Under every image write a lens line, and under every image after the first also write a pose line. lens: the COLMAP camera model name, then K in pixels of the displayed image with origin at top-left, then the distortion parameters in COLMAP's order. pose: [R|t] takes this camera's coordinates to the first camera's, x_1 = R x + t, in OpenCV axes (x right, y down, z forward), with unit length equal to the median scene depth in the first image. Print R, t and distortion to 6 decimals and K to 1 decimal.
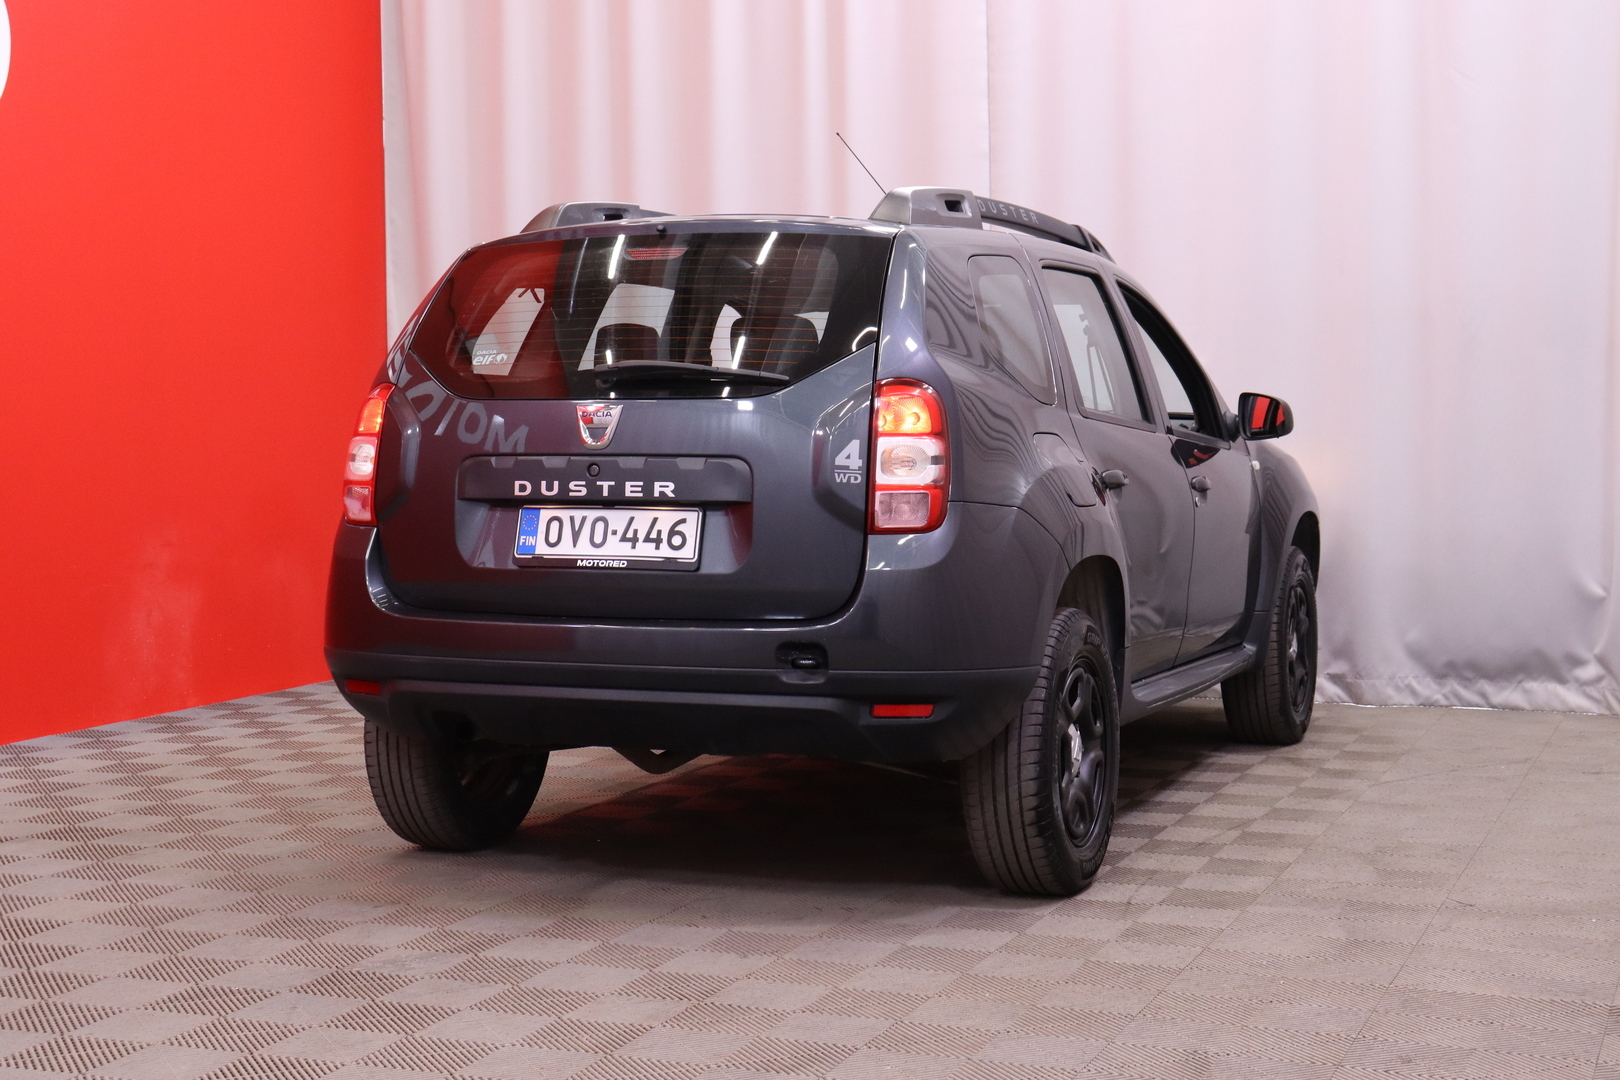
lens RADIAL K [[2543.9, 0, 810.0], [0, 2543.9, 540.0], [0, 0, 1]] dist [-0.011757, -0.016347]
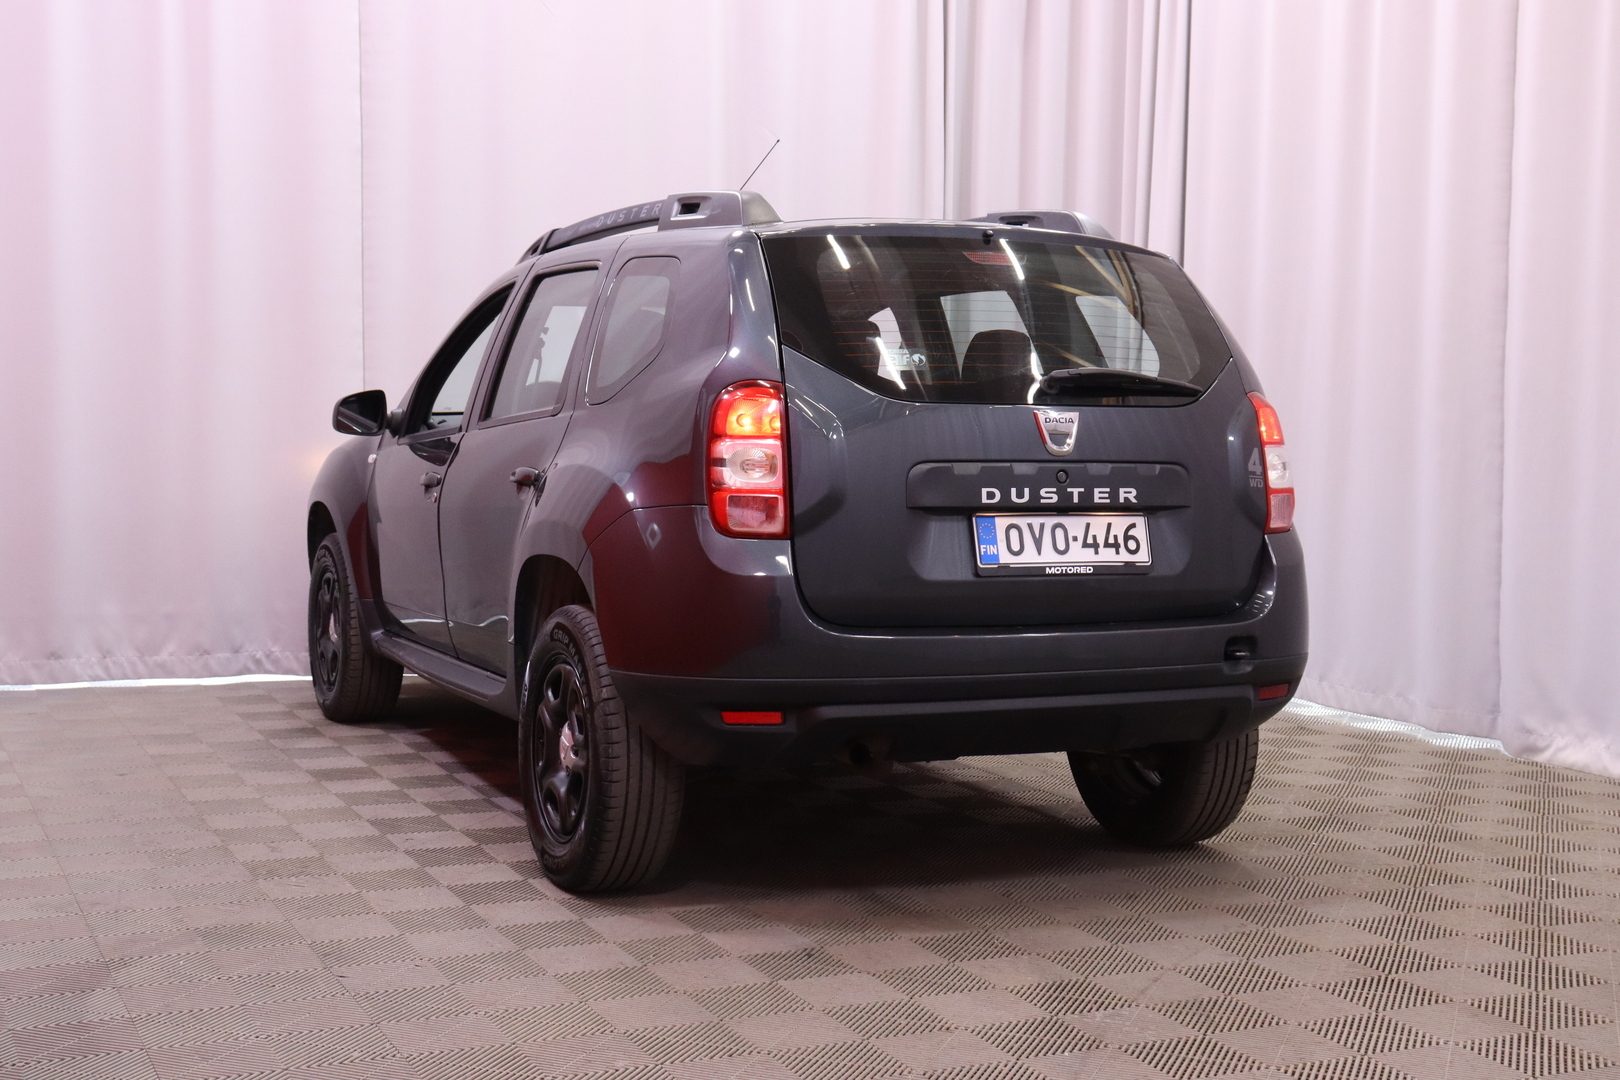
lens RADIAL K [[2153.5, 0, 810.0], [0, 2153.5, 540.0], [0, 0, 1]] dist [-0.002597, 0.012328]
pose [[0.679328, -0.029650, 0.733235, -0.770597], [0.017763, 0.999555, 0.023962, -0.024672], [-0.733620, -0.003253, 0.679553, 0.500114]]
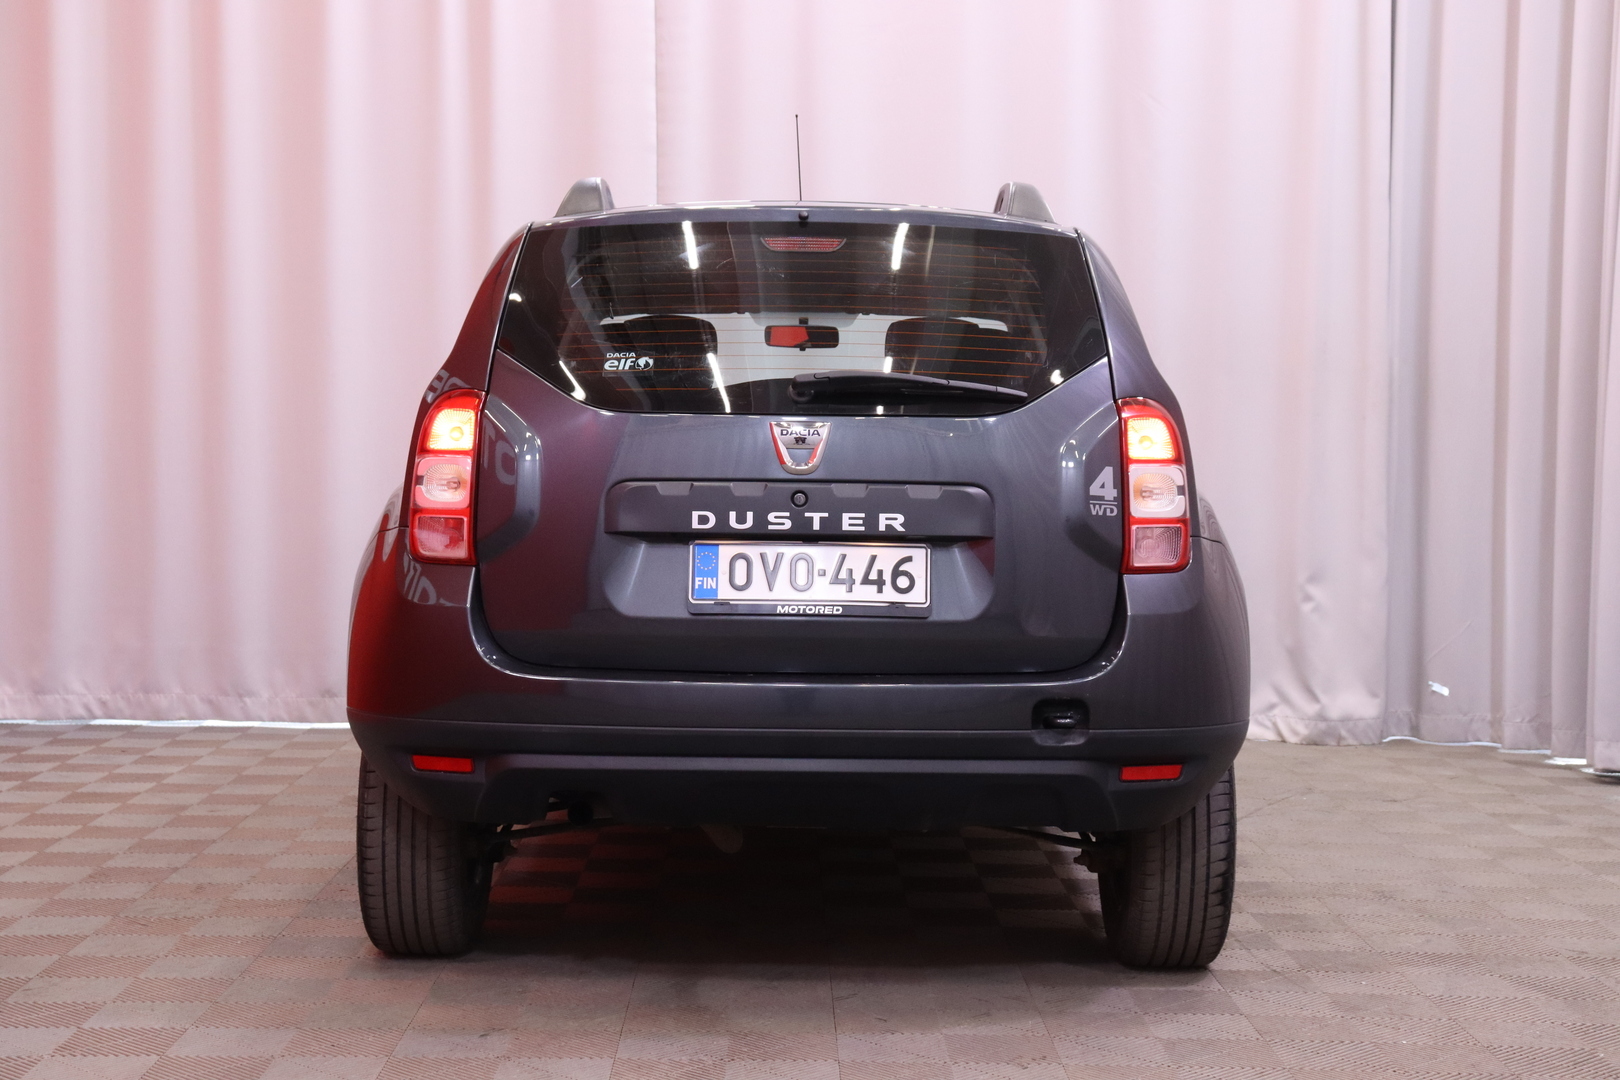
lens RADIAL K [[2602.0, 0, 810.0], [0, 2602.0, 540.0], [0, 0, 1]] dist [0.010479, 0.021649]
pose [[0.924978, -0.000637, 0.380019, -0.409621], [0.003162, 0.999977, -0.006022, -0.008695], [-0.380007, 0.006772, 0.924959, 0.201323]]
